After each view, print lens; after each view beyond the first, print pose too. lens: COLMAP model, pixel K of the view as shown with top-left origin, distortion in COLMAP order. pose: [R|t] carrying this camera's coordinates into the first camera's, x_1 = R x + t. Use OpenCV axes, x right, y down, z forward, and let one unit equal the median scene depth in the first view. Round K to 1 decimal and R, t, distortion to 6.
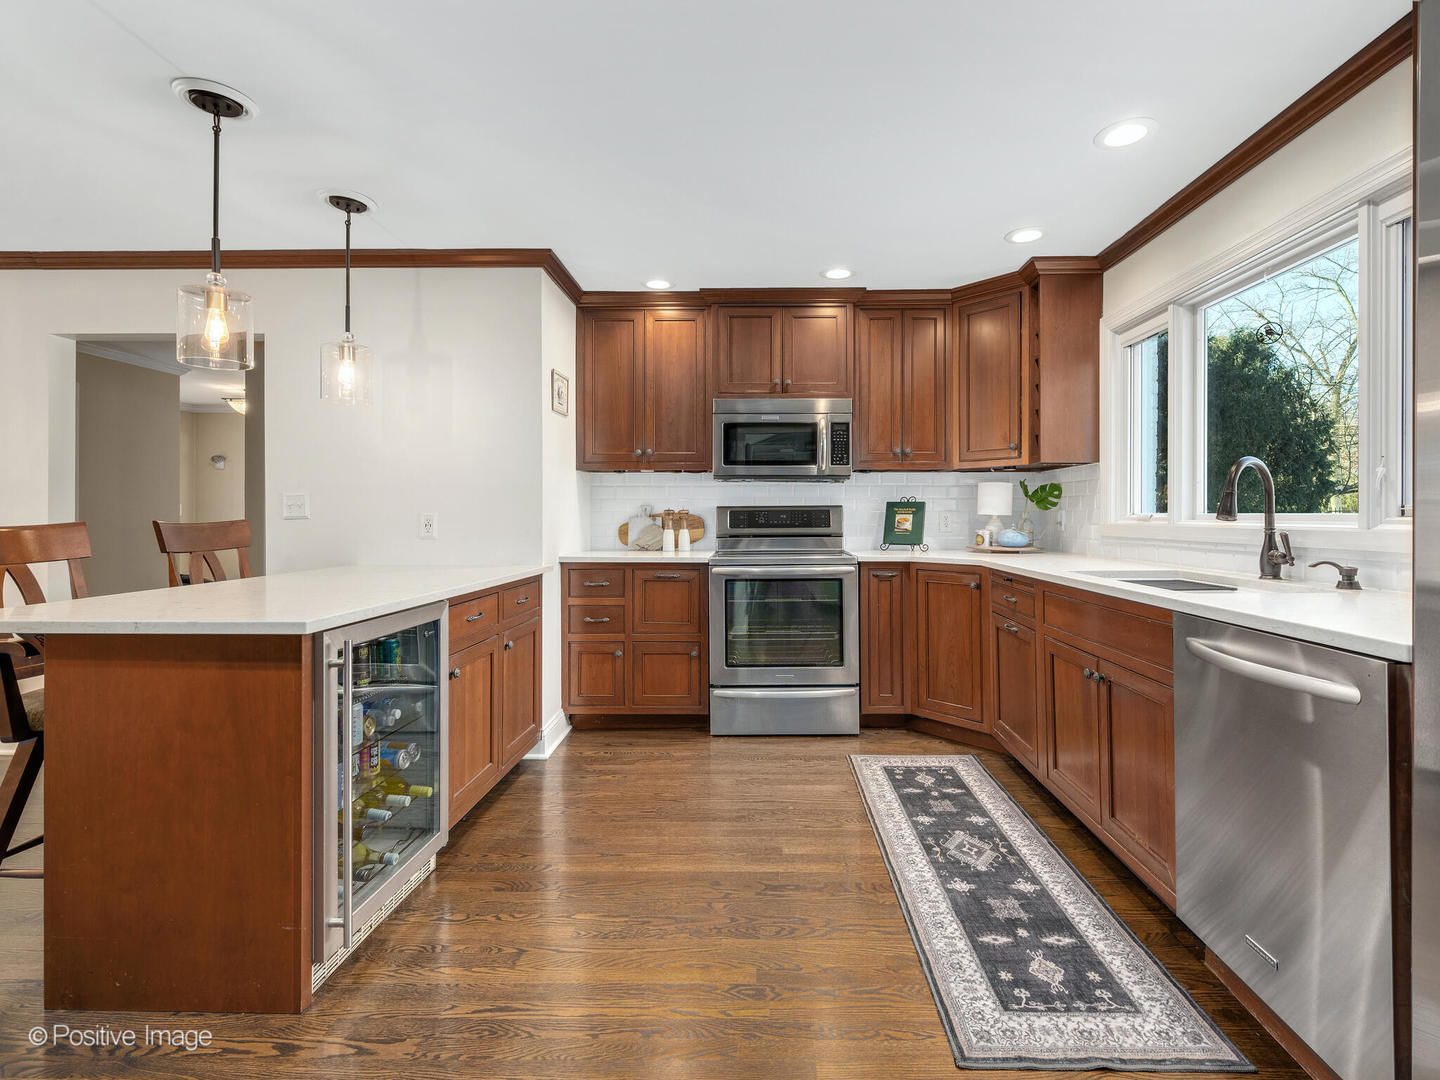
lens RADIAL K [[702.4, 0, 755.1], [0, 702.4, 503.2], [0, 0, 1]] dist [0.000636, -0.000918]
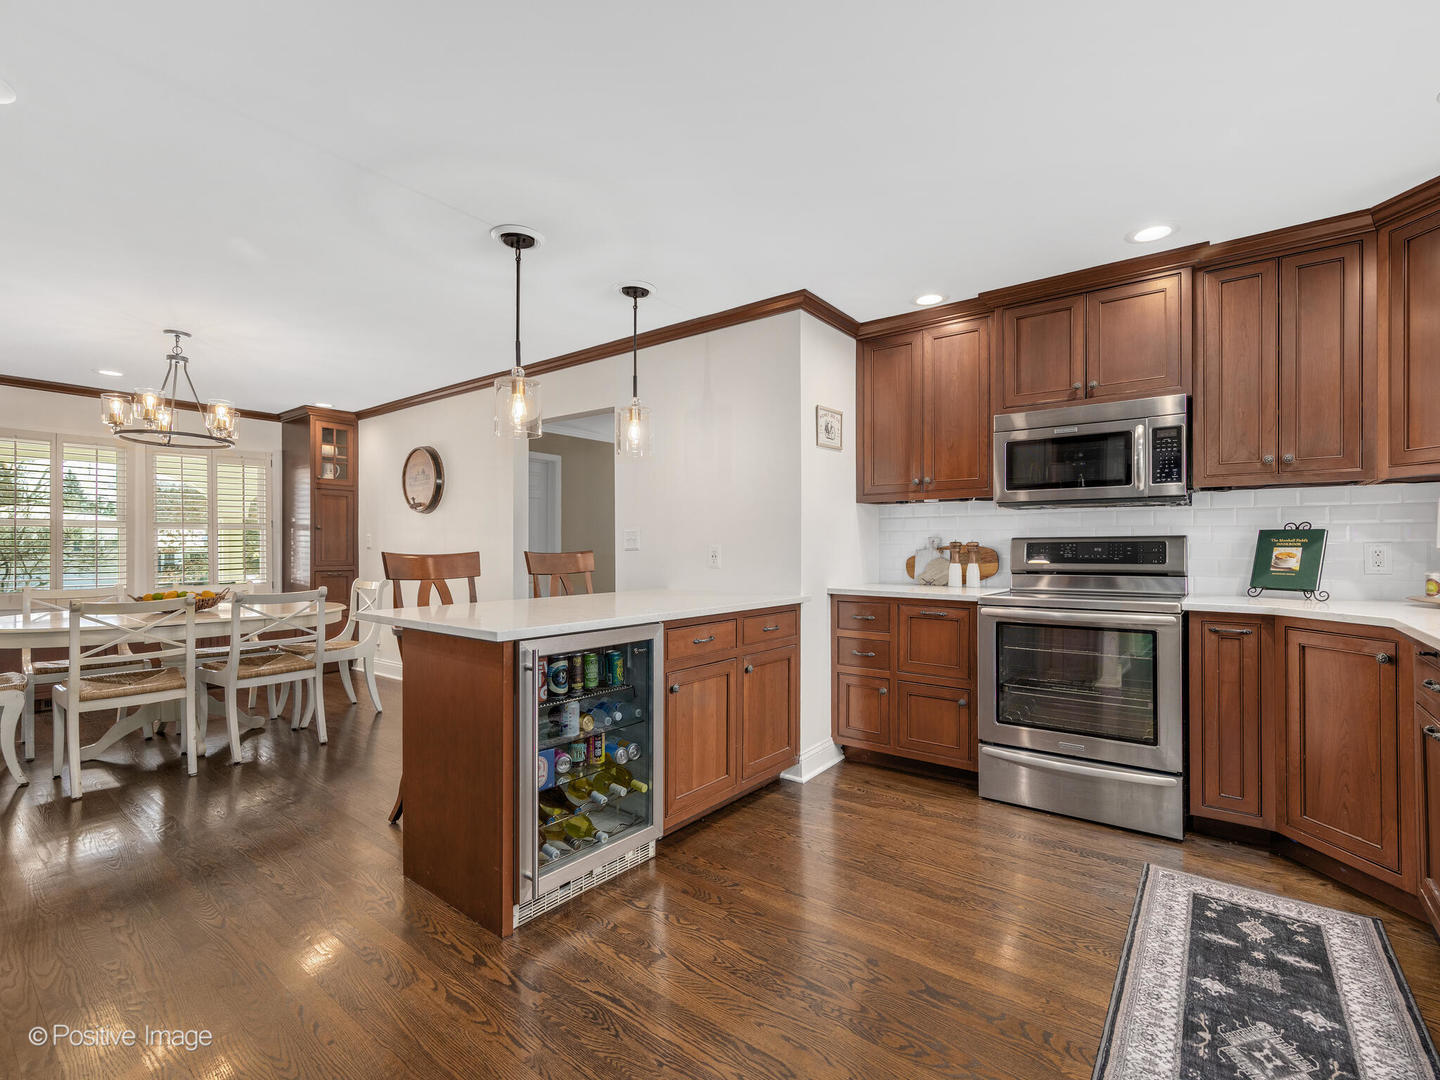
lens RADIAL K [[671.0, 0, 720.0], [0, 671.0, 540.0], [0, 0, 1]] dist [0.000811, -0.000007]
pose [[0.792307, -0.004480, -0.610107, 0.195902], [0.008633, 0.999955, 0.003868, 0.000904], [0.610062, -0.008332, 0.792310, 0.133086]]
